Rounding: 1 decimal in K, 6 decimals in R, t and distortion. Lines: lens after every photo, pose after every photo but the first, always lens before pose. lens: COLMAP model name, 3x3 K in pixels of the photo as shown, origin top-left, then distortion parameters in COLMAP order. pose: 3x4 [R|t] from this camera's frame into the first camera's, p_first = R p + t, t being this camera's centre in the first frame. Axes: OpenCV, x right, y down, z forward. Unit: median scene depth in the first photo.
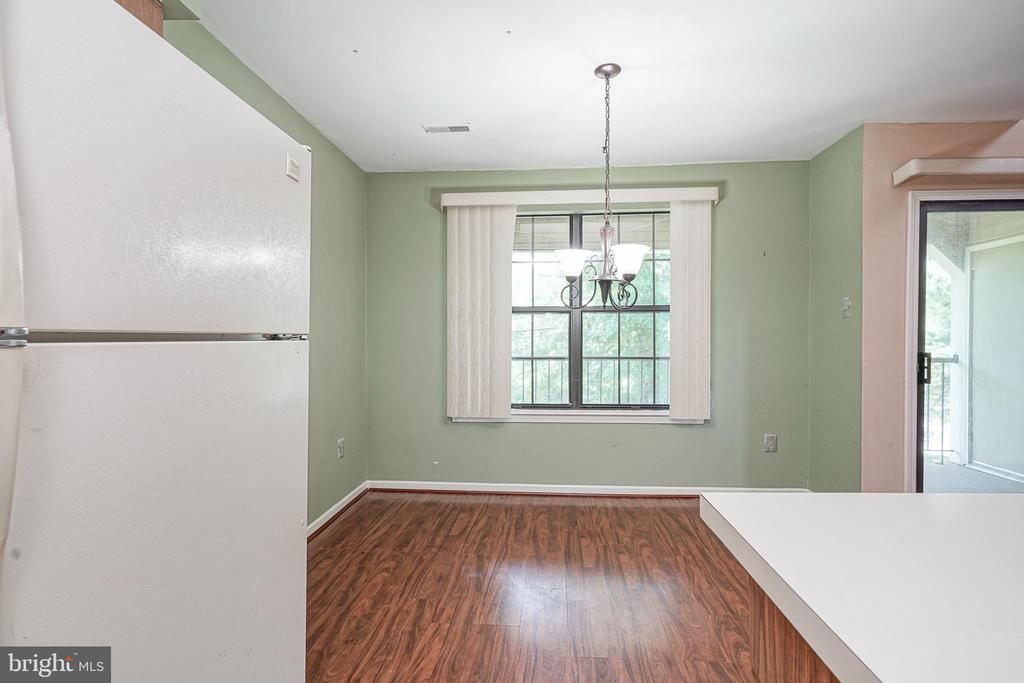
lens RADIAL K [[511.2, 0, 519.2], [0, 511.2, 341.1], [0, 0, 1]] dist [-0.006195, 0.004412]
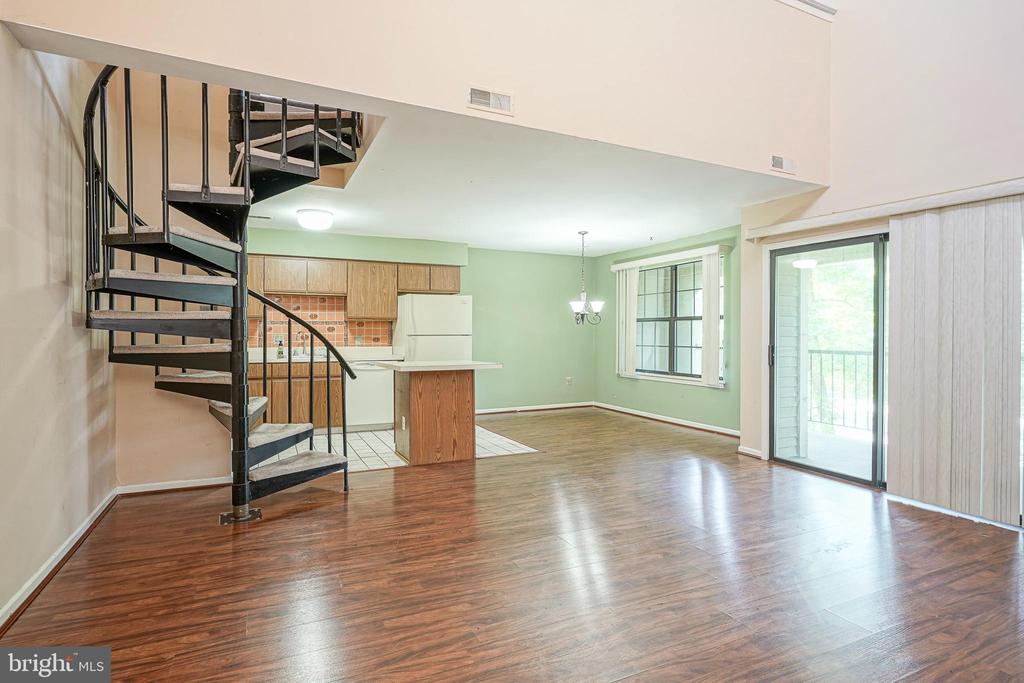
lens RADIAL K [[511.2, 0, 504.3], [0, 511.2, 348.0], [0, 0, 1]] dist [-0.006195, 0.004412]
pose [[0.493227, 0.028760, -0.869425, 1.689558], [-0.005253, 0.999534, 0.030083, -0.014797], [0.869885, -0.010270, 0.493148, -0.474562]]
